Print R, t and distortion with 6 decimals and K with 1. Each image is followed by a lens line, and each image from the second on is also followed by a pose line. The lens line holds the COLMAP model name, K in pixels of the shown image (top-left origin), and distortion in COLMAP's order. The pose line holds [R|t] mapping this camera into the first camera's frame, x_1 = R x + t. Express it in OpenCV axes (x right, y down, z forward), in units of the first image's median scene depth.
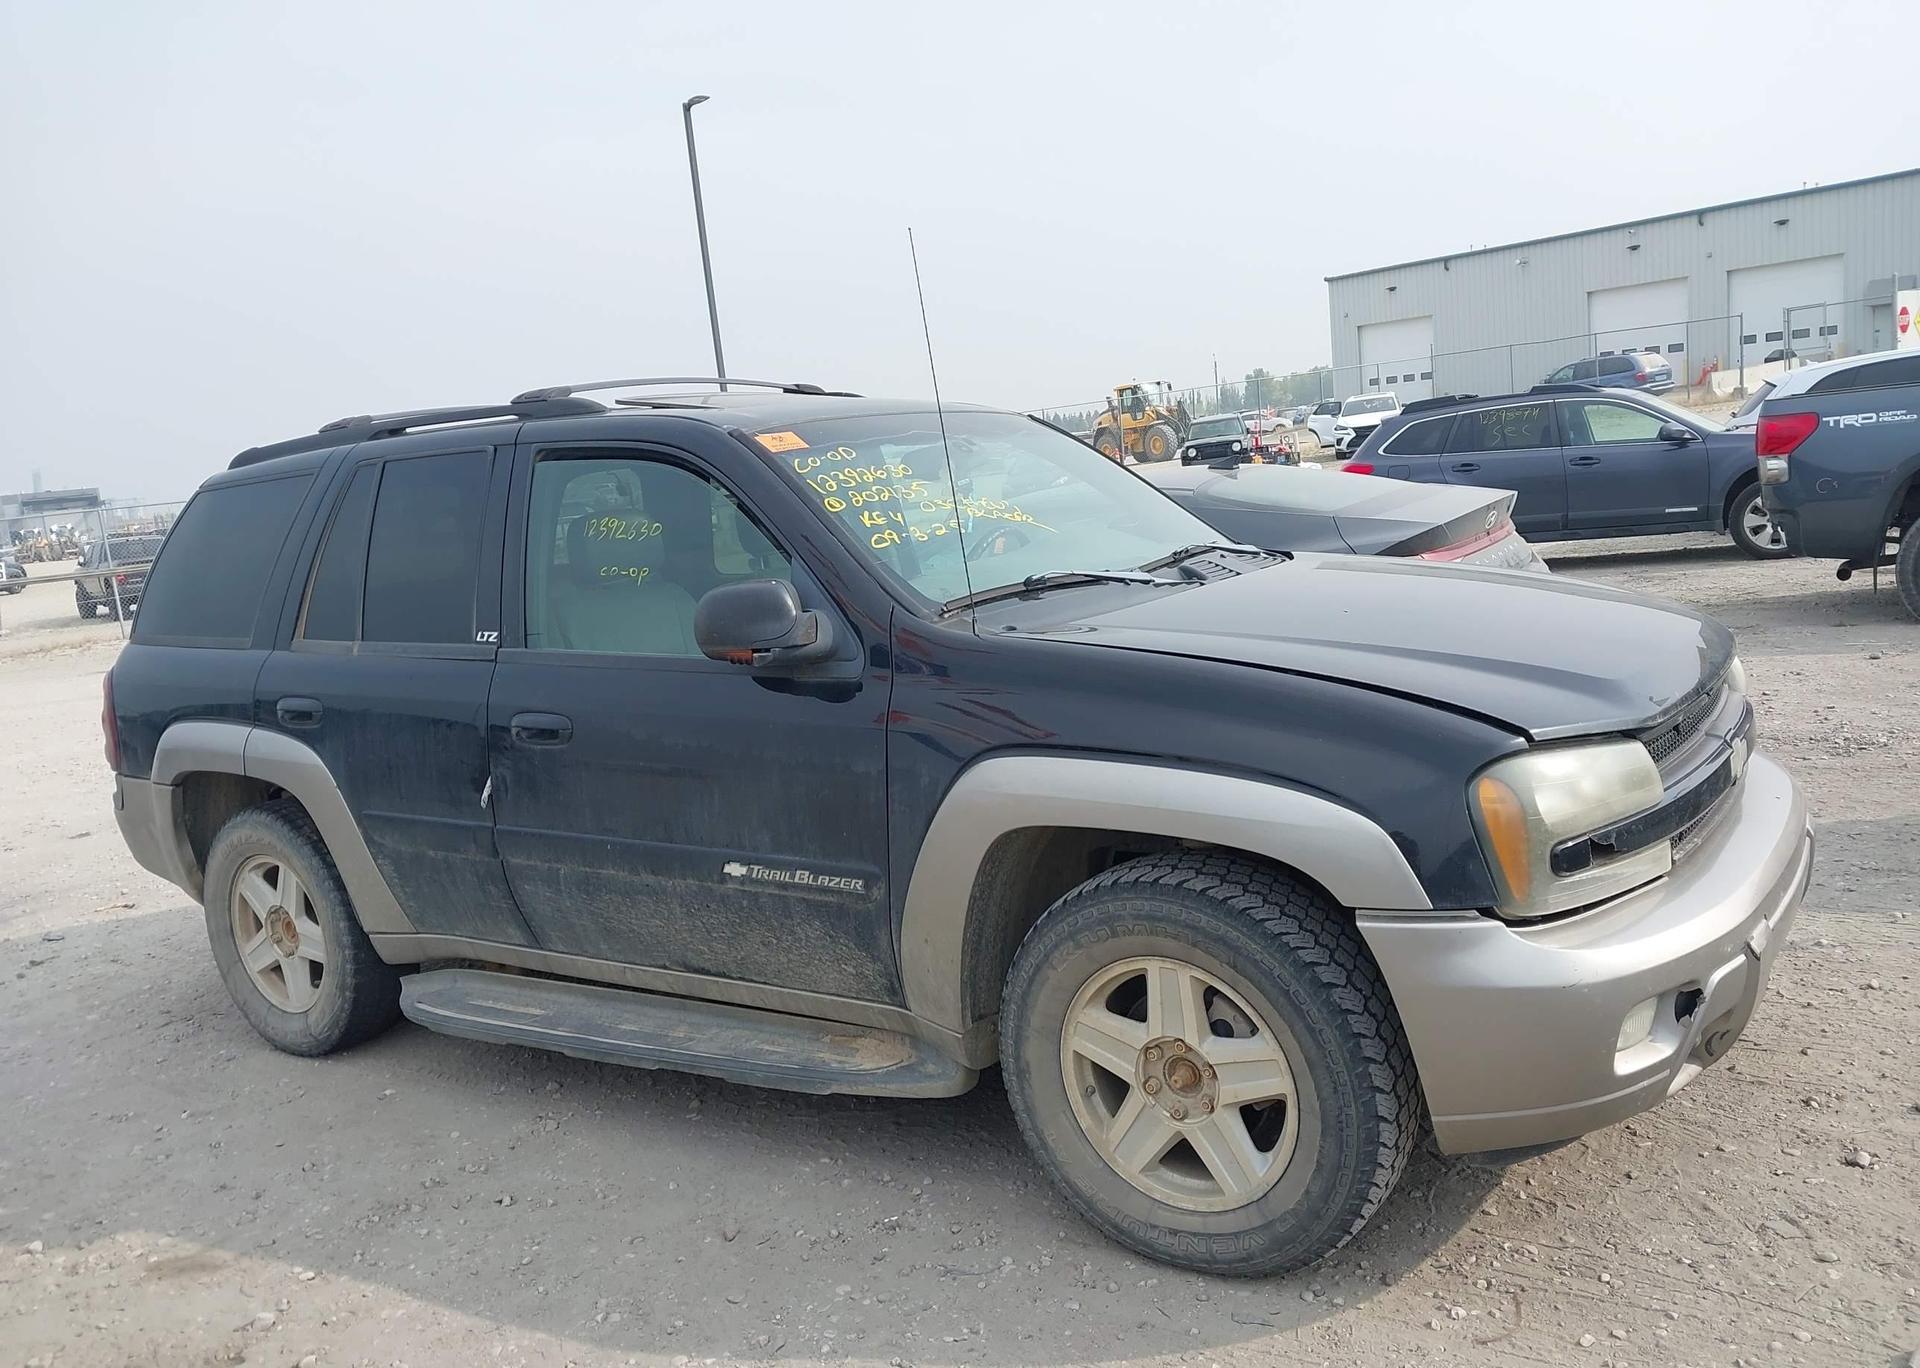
lens RADIAL K [[1548.7, 0, 960.0], [0, 1548.7, 670.4], [0, 0, 1]] dist [0.012158, -0.008994]
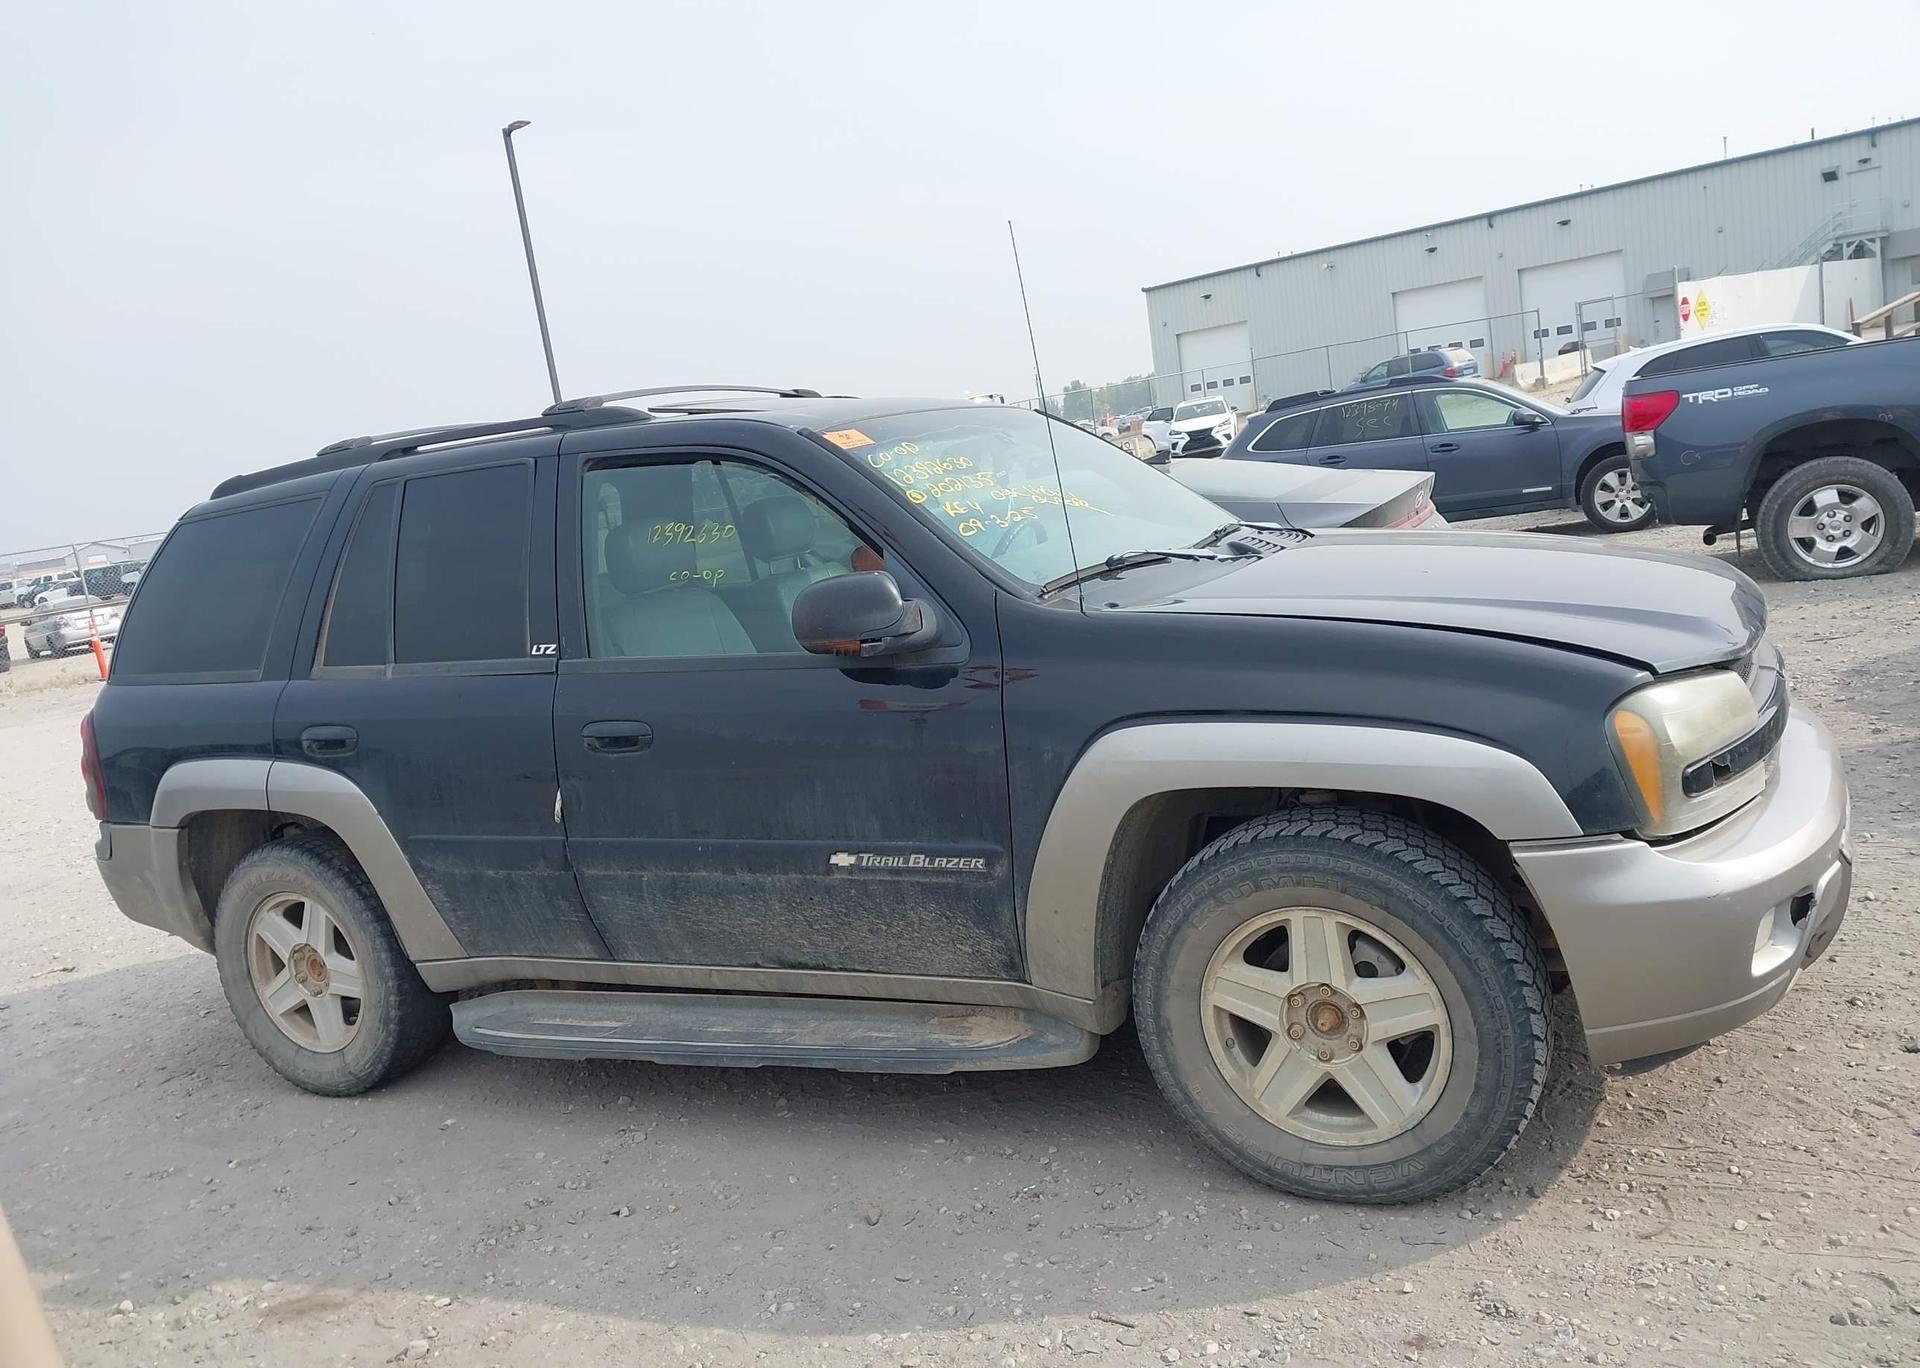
lens RADIAL K [[1540.4, 0, 959.0], [0, 1540.4, 677.0], [0, 0, 1]] dist [0.031608, -0.041994]
pose [[0.992291, -0.057974, 0.109531, -0.165554], [0.058812, 0.998259, -0.004425, 0.017321], [-0.109083, 0.010833, 0.993974, -0.010597]]
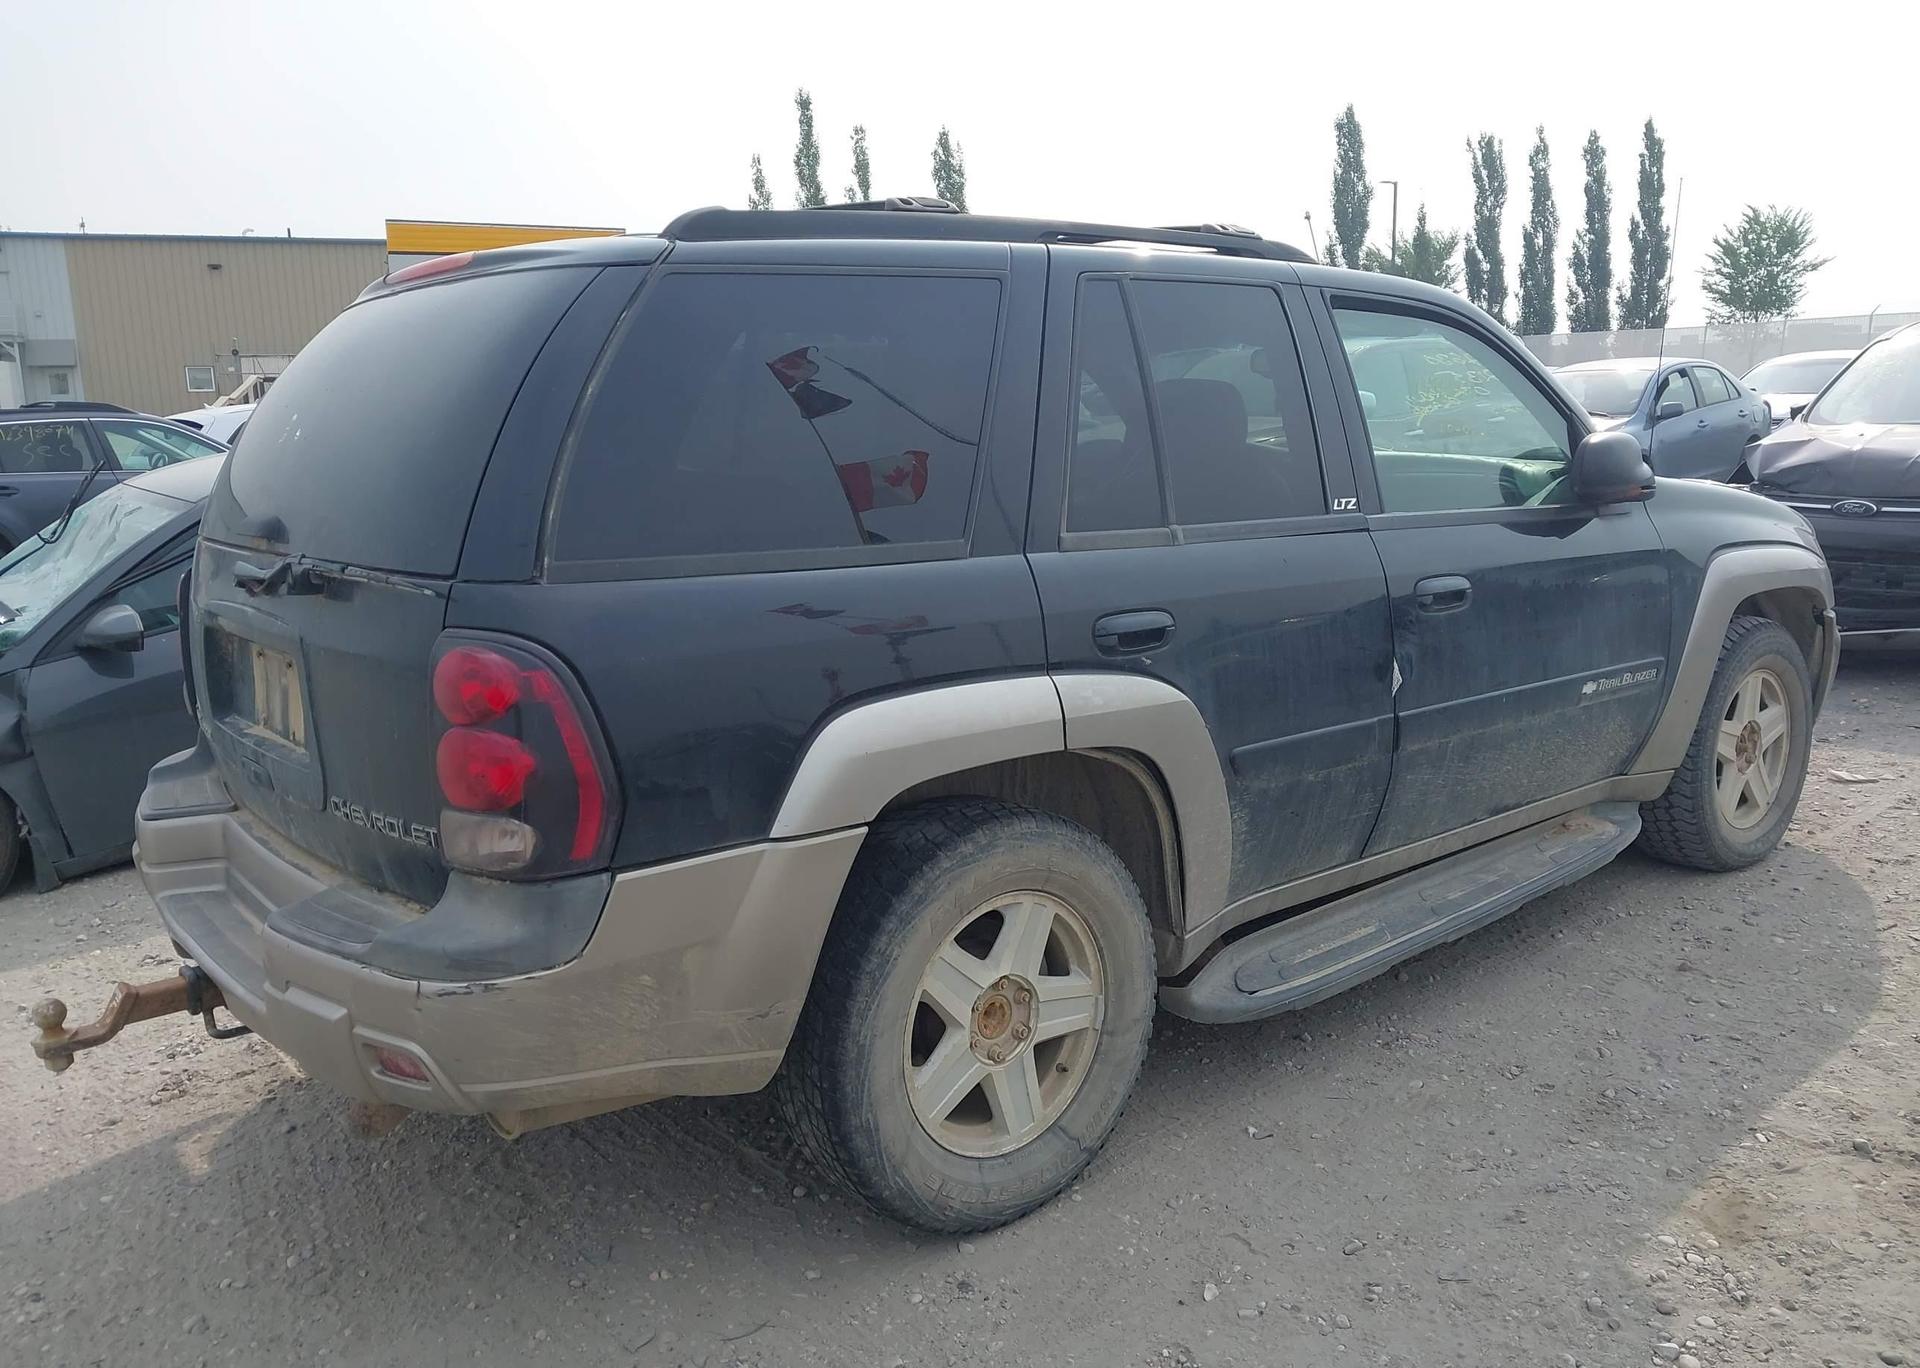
lens RADIAL K [[1508.8, 0, 1018.5], [0, 1508.8, 685.0], [0, 0, 1]] dist [0.022133, -0.020656]
pose [[0.274133, -0.089692, 0.957500, -1.275628], [0.134556, 0.989425, 0.054159, 0.008518], [-0.952232, 0.113991, 0.283303, 1.037959]]
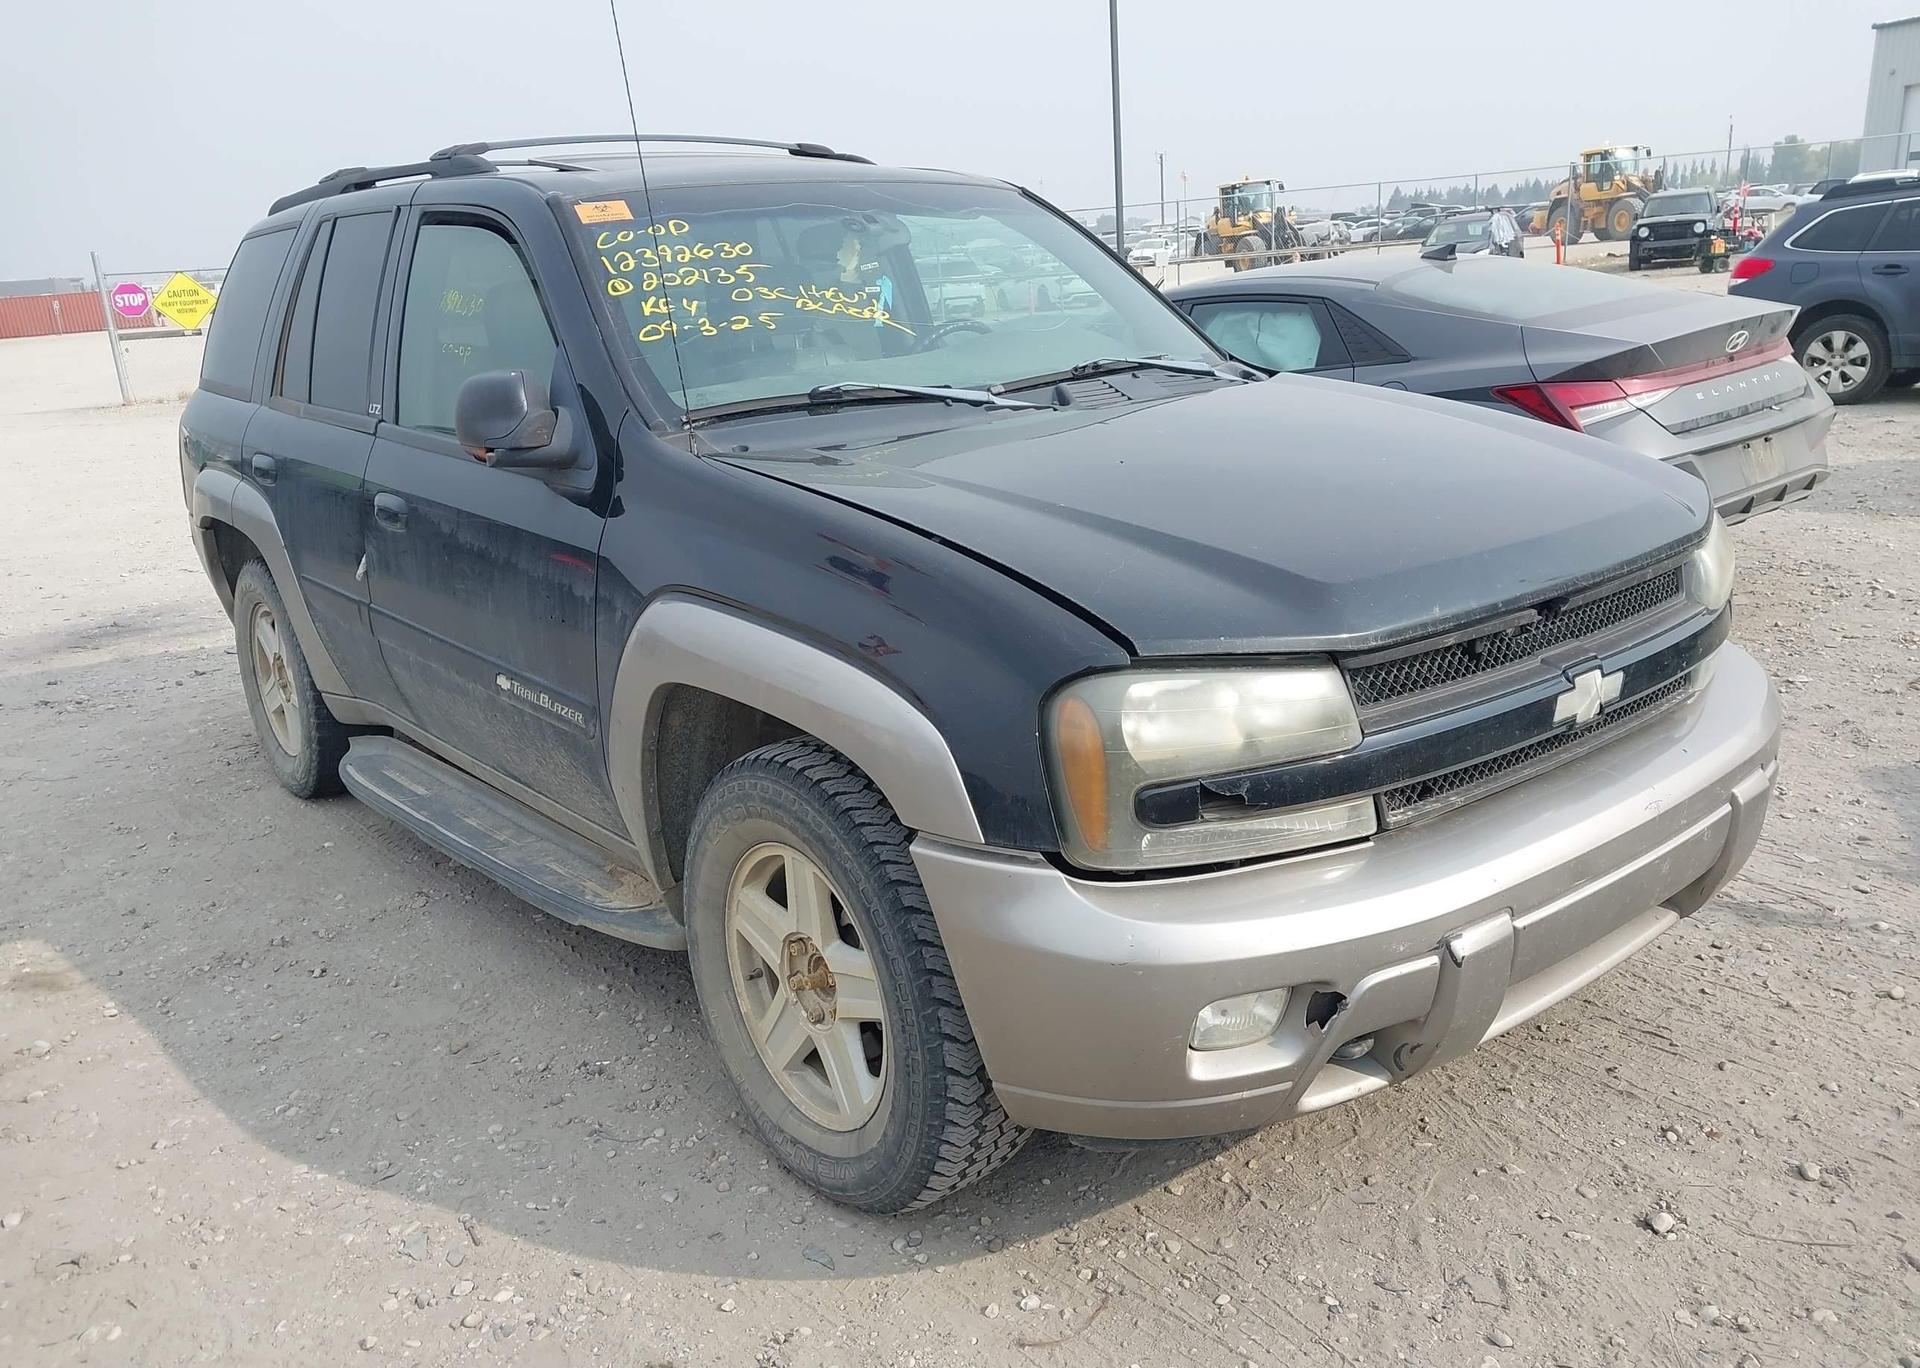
lens RADIAL K [[1562.9, 0, 960.0], [0, 1562.9, 684.0], [0, 0, 1]] dist [0.040159, -0.087459]
pose [[0.958098, 0.118766, -0.260658, 0.352112], [-0.077399, 0.983483, 0.163619, -0.045007], [0.275785, -0.136588, 0.951465, 0.159917]]
